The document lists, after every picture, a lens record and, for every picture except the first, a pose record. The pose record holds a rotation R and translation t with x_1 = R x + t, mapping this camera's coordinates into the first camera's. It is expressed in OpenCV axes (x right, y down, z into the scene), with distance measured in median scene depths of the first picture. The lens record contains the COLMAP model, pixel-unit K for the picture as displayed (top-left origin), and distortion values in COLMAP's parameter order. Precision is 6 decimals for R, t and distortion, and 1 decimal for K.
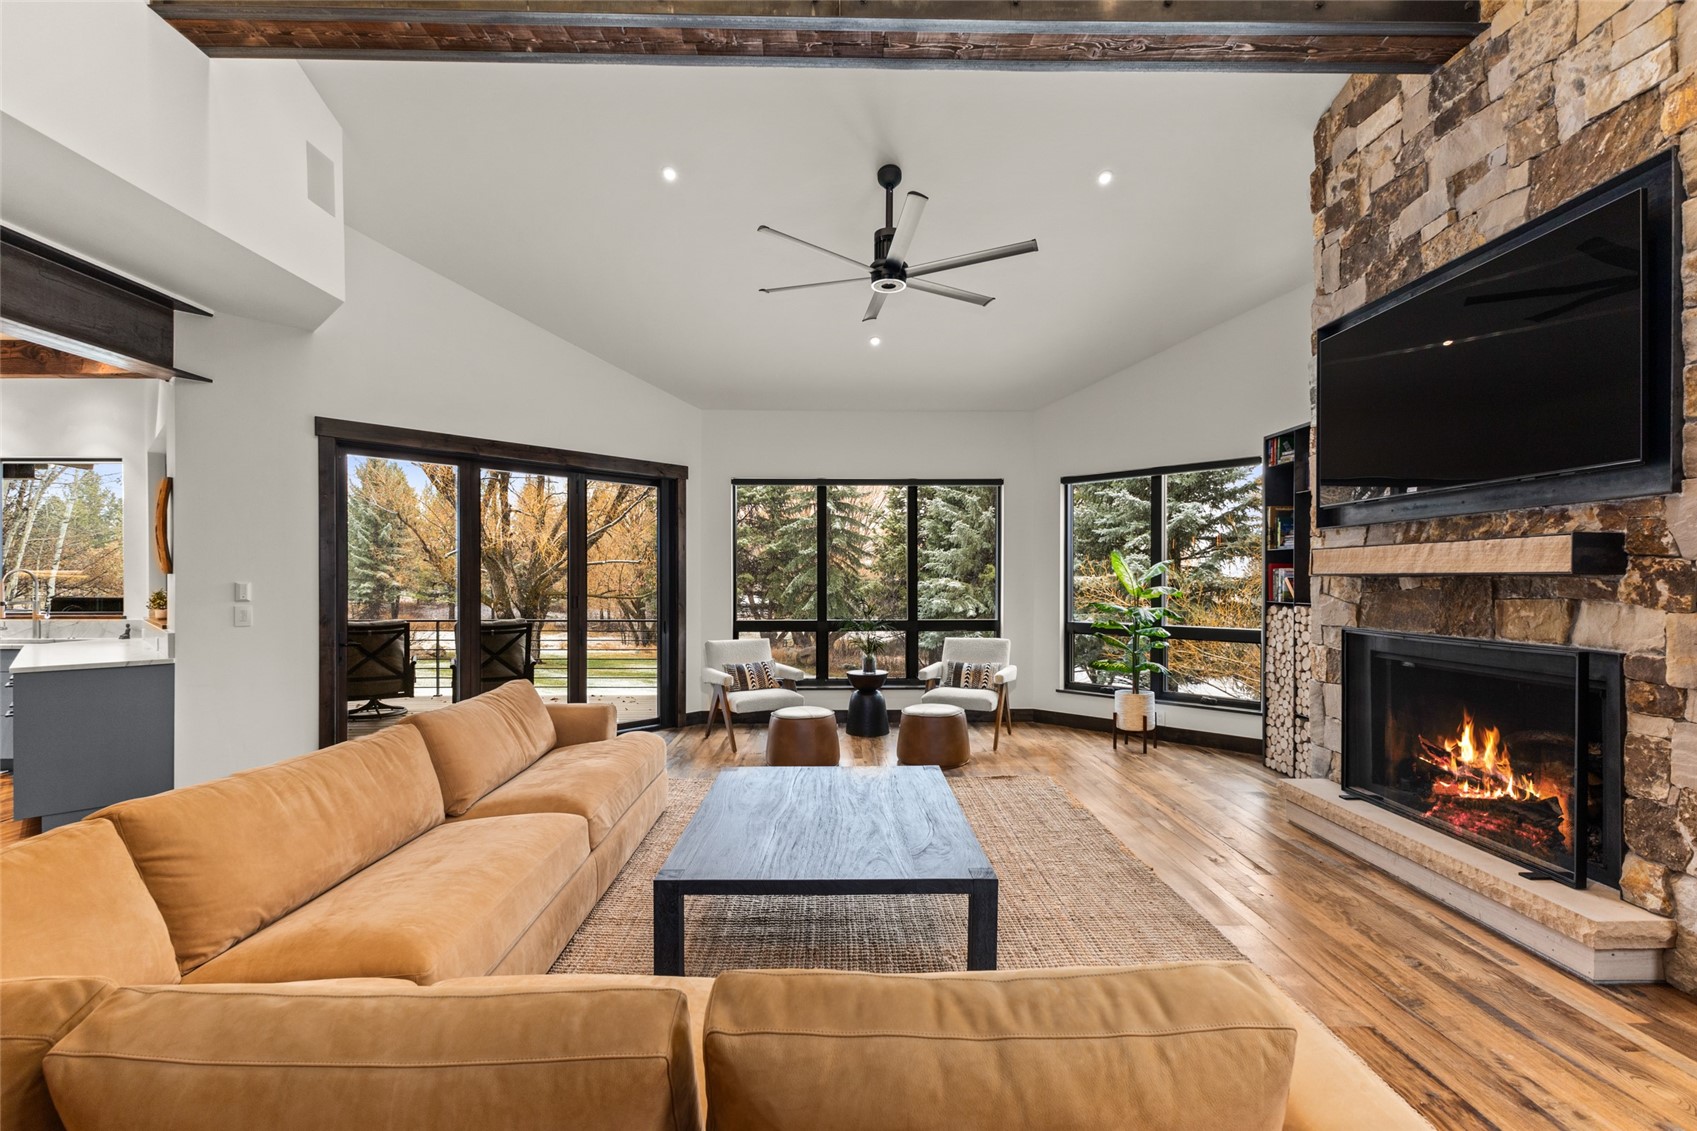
lens RADIAL K [[770.6, 0, 847.1], [0, 770.6, 579.1], [0, 0, 1]] dist [0.015881, -0.004370]
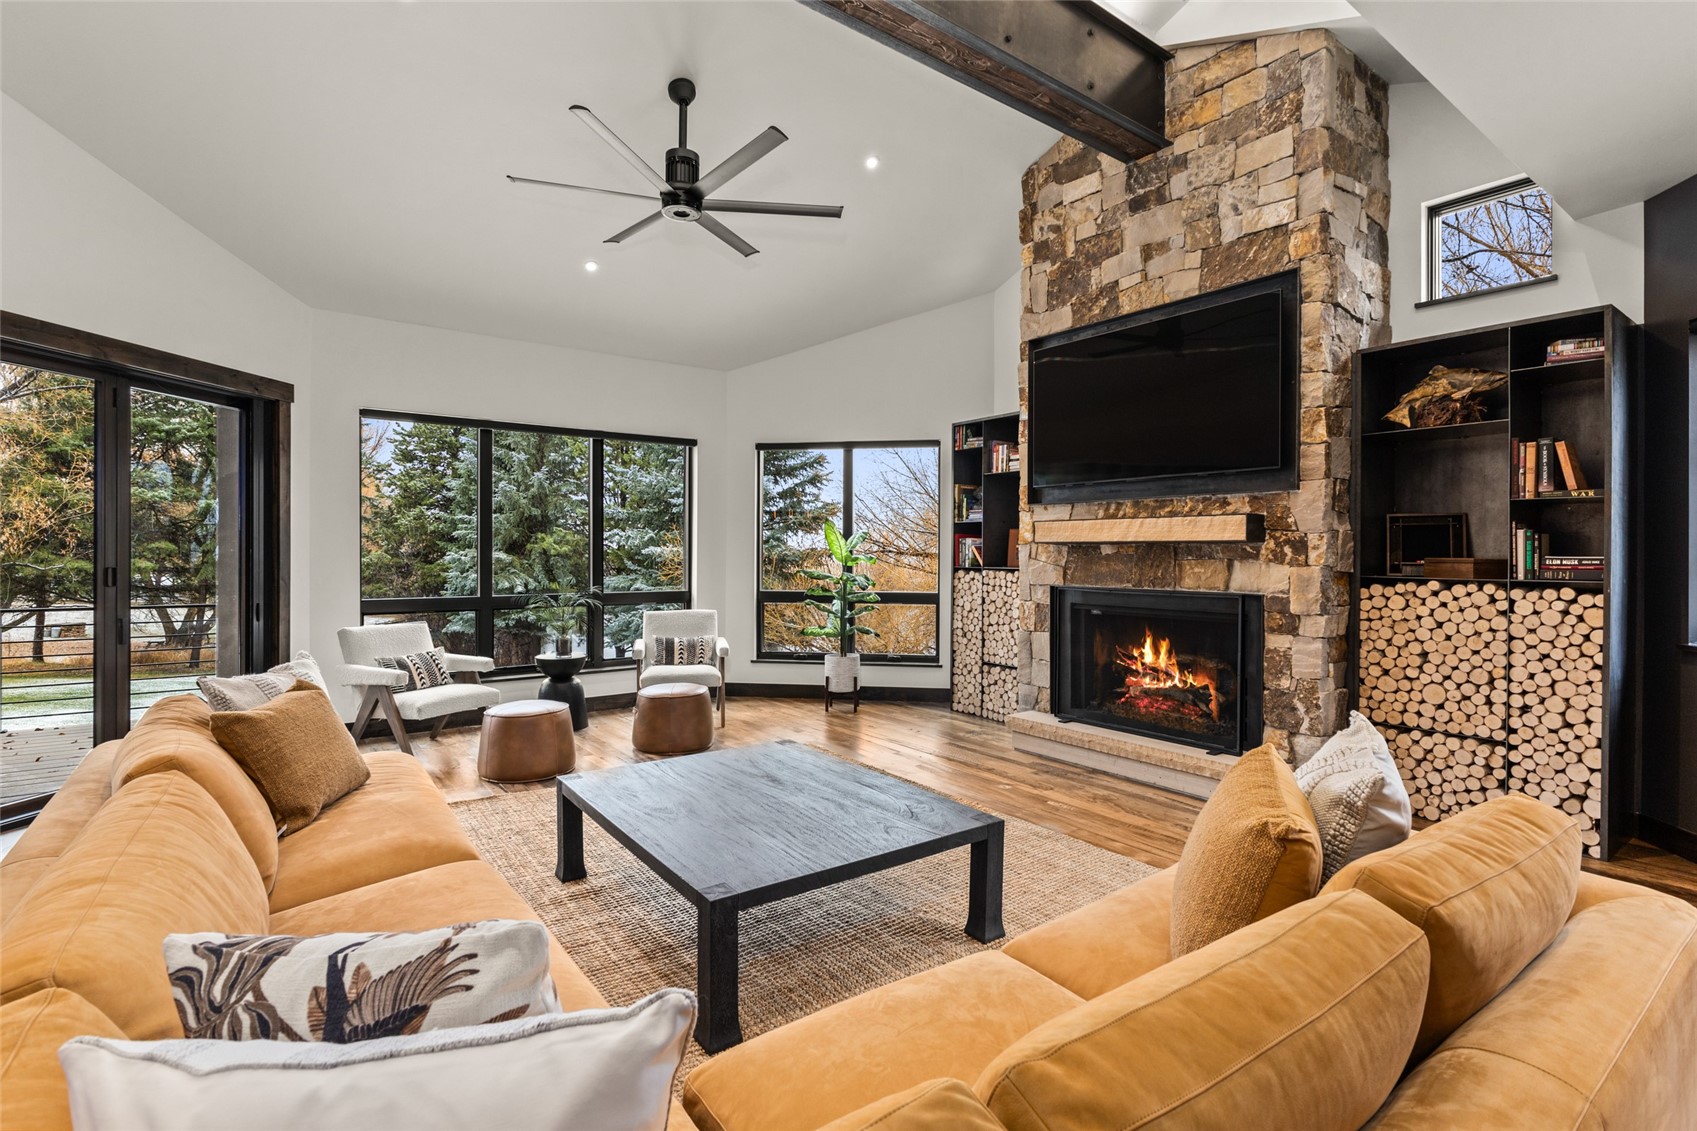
lens RADIAL K [[831.8, 0, 847.2], [0, 831.8, 555.7], [0, 0, 1]] dist [-0.000740, -0.001033]
pose [[0.801826, 0.001728, 0.597556, -0.423195], [-0.003512, 0.999992, 0.001821, 0.013845], [-0.597548, -0.003559, 0.801825, 0.134017]]
